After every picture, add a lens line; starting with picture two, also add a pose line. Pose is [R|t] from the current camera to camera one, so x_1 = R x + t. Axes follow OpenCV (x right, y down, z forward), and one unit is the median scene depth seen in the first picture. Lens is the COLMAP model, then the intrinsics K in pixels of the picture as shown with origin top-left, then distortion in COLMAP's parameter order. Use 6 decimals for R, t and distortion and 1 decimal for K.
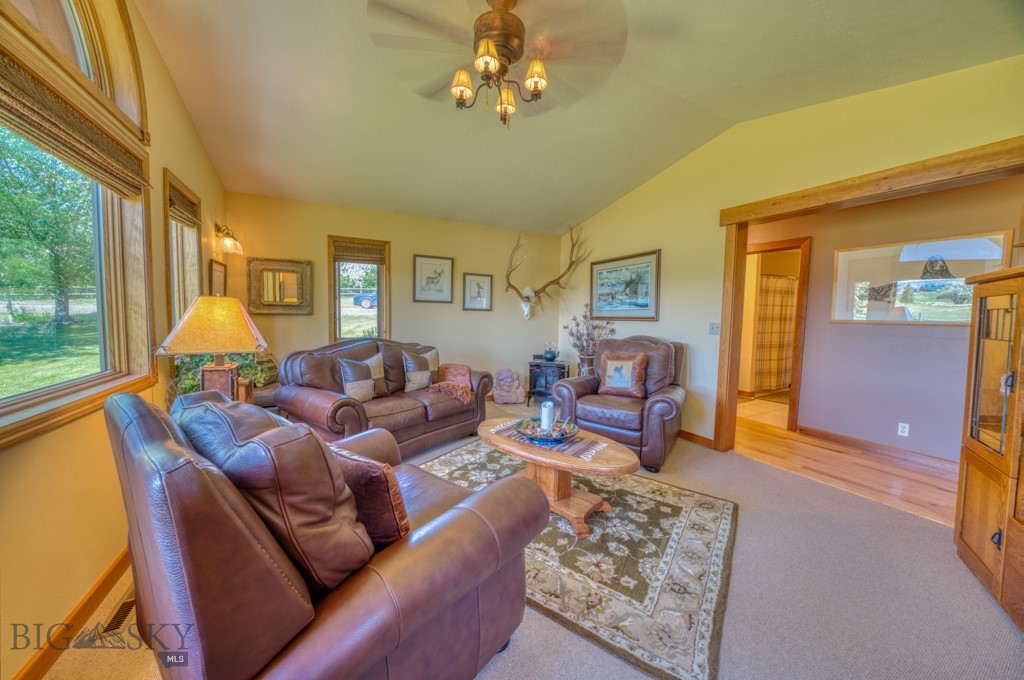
lens RADIAL K [[357.0, 0, 508.8], [0, 357.0, 338.2], [0, 0, 1]] dist [-0.019067, -0.000016]
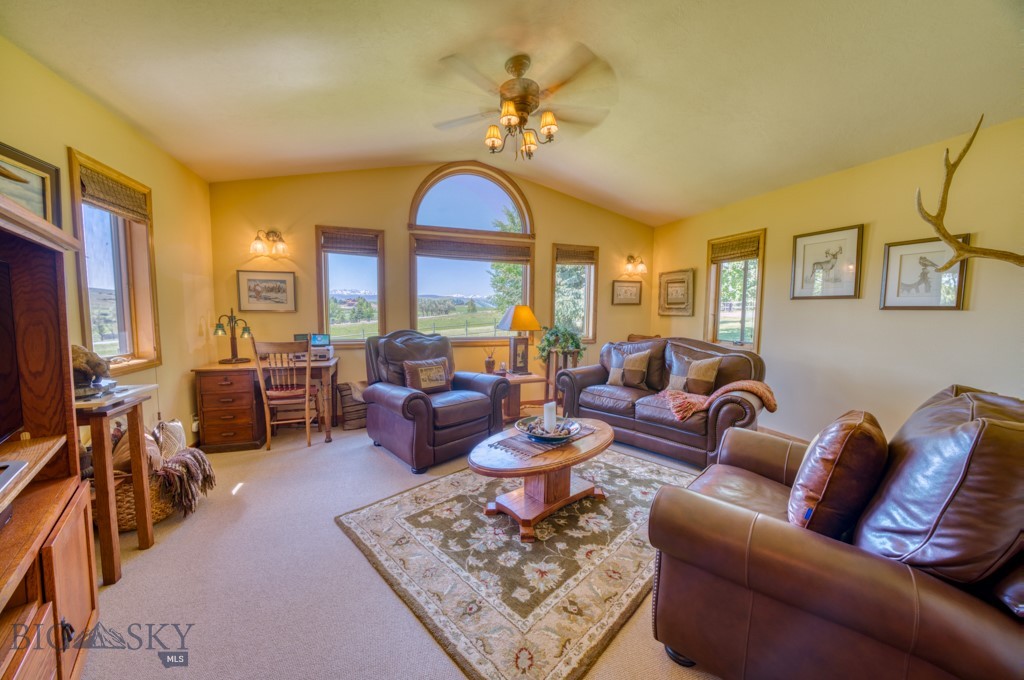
lens RADIAL K [[357.0, 0, 508.8], [0, 357.0, 338.2], [0, 0, 1]] dist [-0.019067, -0.000016]
pose [[-0.166348, 0.058183, -0.984349, 1.107523], [-0.077165, 0.994428, 0.071819, -0.055577], [0.983043, 0.087904, -0.160931, 1.058678]]
